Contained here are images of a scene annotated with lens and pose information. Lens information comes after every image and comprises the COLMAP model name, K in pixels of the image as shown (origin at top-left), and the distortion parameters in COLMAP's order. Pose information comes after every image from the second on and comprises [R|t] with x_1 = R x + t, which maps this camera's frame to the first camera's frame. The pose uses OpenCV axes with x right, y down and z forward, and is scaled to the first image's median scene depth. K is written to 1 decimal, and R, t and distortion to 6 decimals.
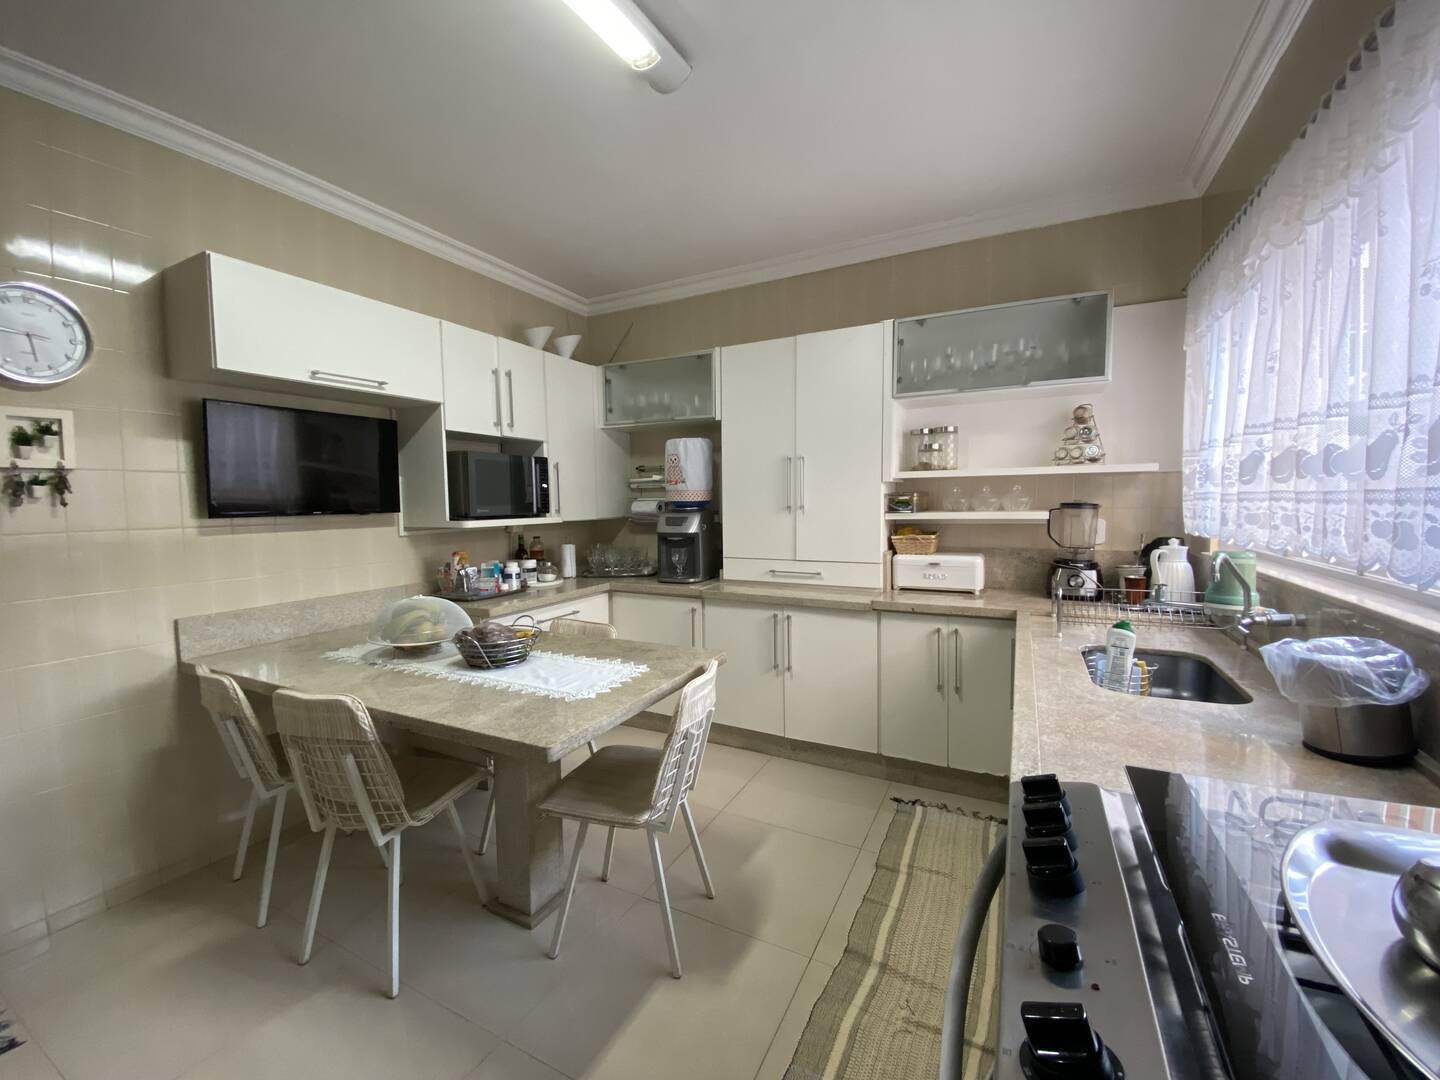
lens RADIAL K [[581.0, 0, 714.0], [0, 581.0, 541.4], [0, 0, 1]] dist [0.002063, -0.011755]
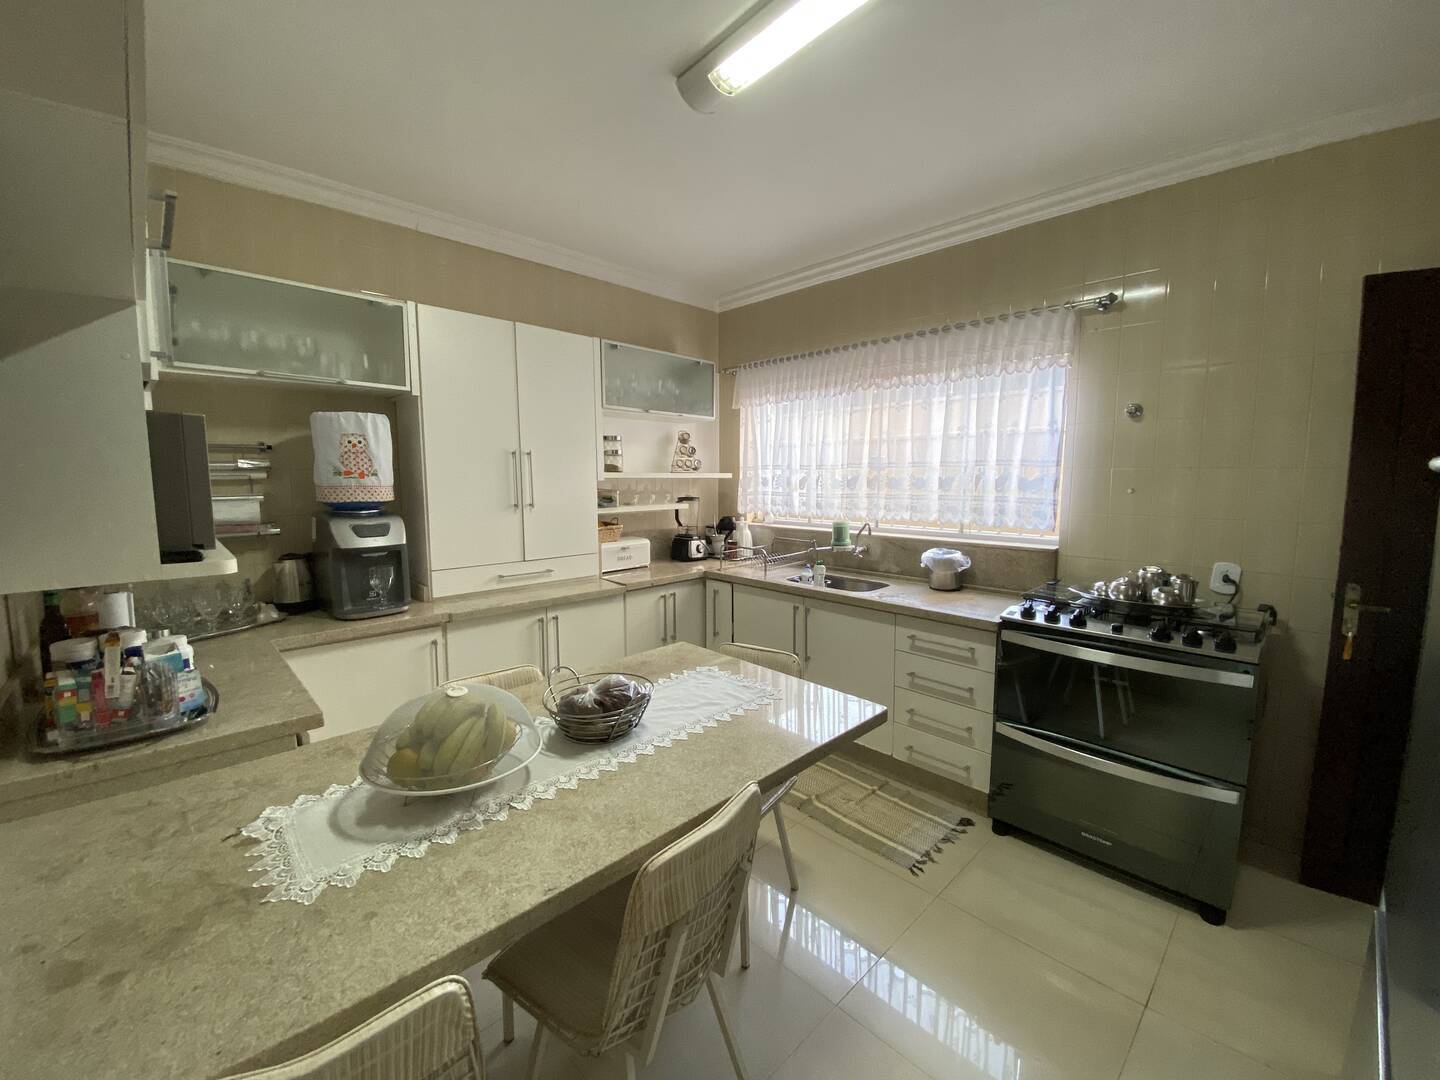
lens RADIAL K [[581.0, 0, 717.0], [0, 581.0, 535.8], [0, 0, 1]] dist [0.002063, -0.011755]
pose [[0.281400, -0.081684, 0.956108, -0.724044], [0.064751, 0.995716, 0.066011, -0.054156], [-0.957404, 0.043333, 0.285483, 0.453721]]
